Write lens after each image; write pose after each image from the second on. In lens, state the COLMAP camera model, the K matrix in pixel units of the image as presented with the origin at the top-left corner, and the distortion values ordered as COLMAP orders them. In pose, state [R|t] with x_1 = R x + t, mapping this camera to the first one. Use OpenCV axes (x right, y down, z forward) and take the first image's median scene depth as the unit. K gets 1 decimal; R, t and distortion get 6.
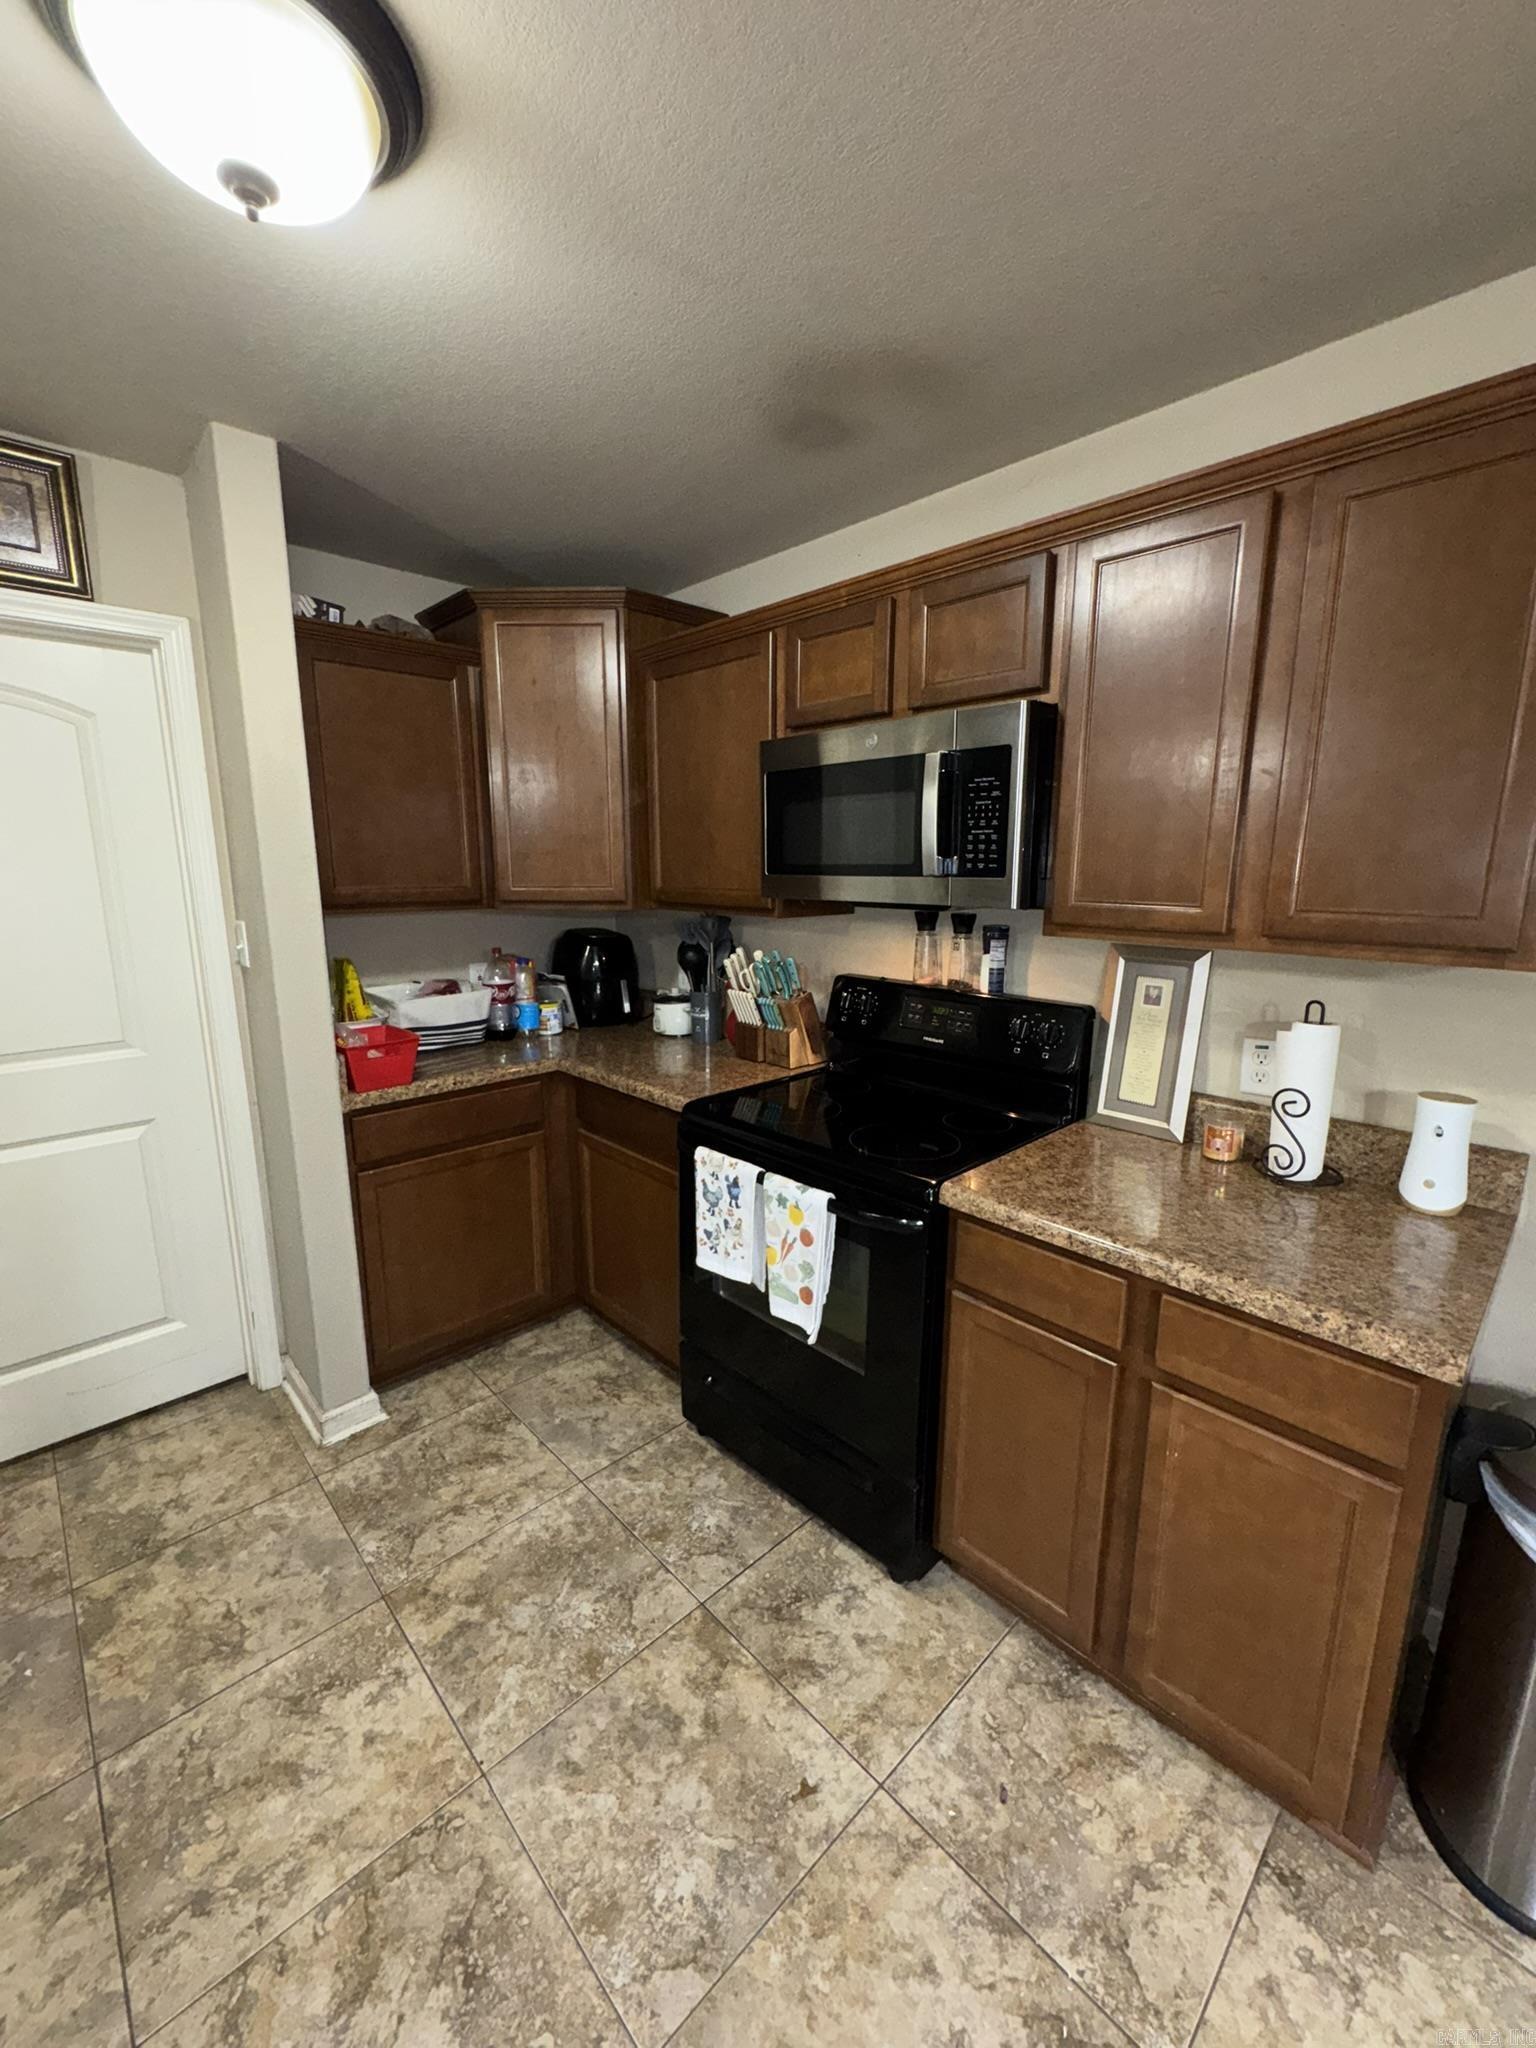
lens RADIAL K [[817.6, 0, 768.0], [0, 817.6, 1024.0], [0, 0, 1]] dist [-0.002860, -0.000407]
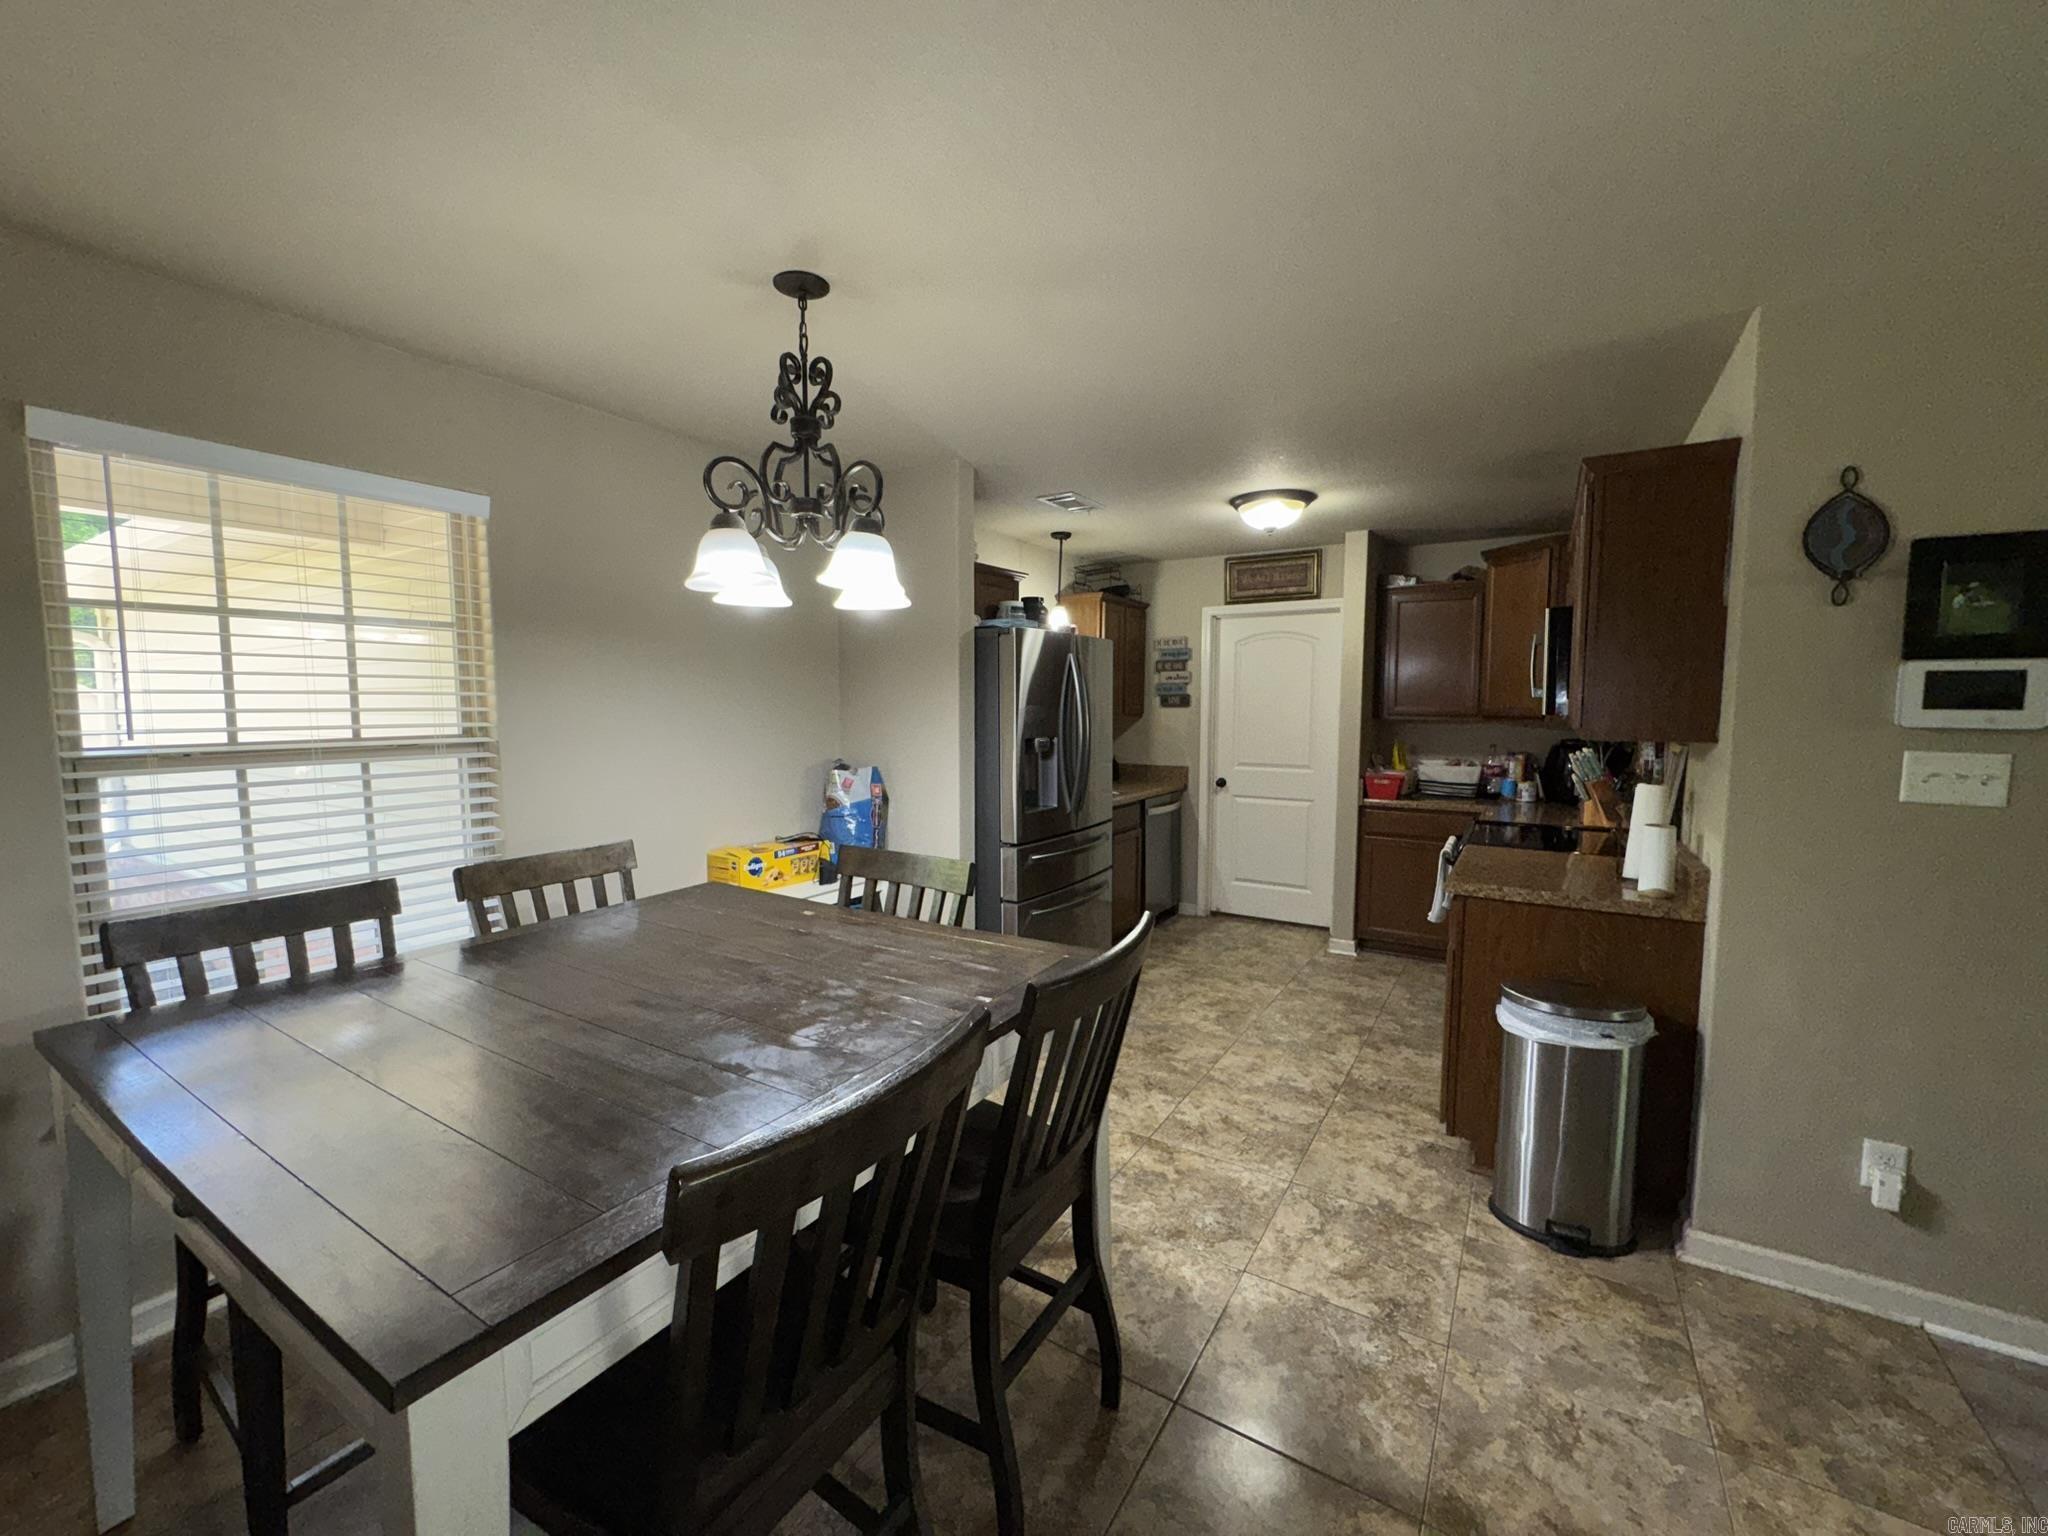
lens RADIAL K [[819.1, 0, 1024.0], [0, 819.1, 768.0], [0, 0, 1]] dist [-0.003683, -0.000221]
pose [[0.240112, 0.078214, -0.967589, 1.907149], [-0.187435, 0.981728, 0.032844, 0.145836], [0.952478, 0.173474, 0.250384, -0.605742]]
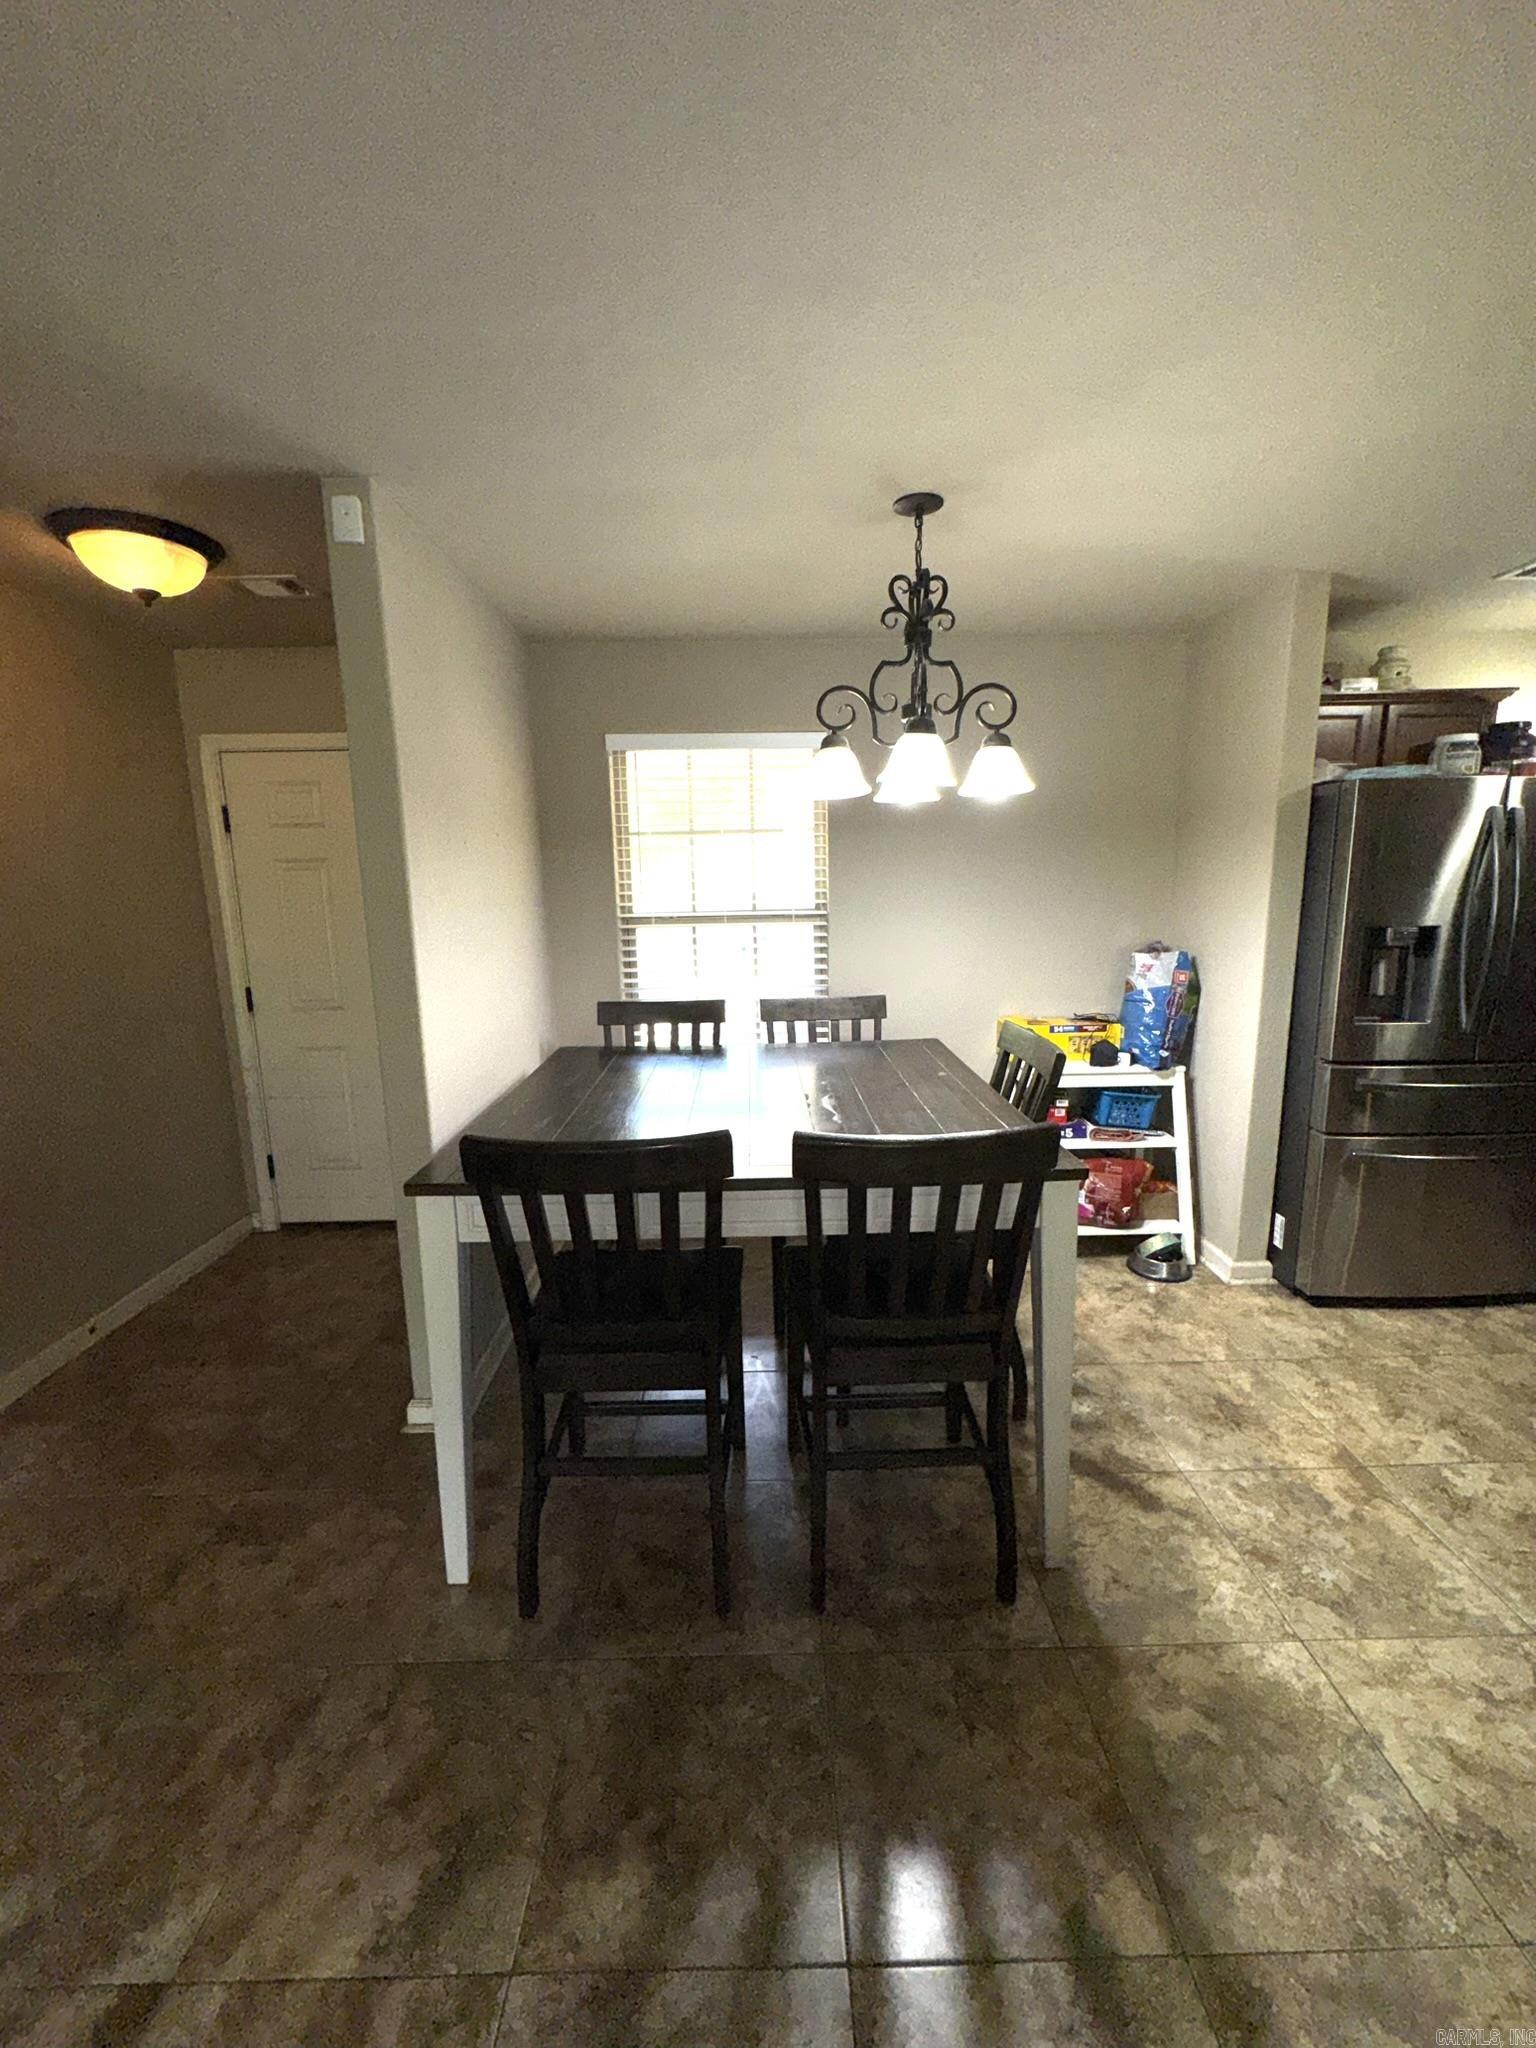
lens RADIAL K [[817.6, 0, 768.0], [0, 817.6, 1024.0], [0, 0, 1]] dist [-0.002860, -0.000407]
pose [[-0.683977, 0.137526, -0.716423, 1.840984], [-0.125607, 0.945201, 0.301361, -0.021695], [0.718608, 0.296112, -0.629222, 0.157064]]
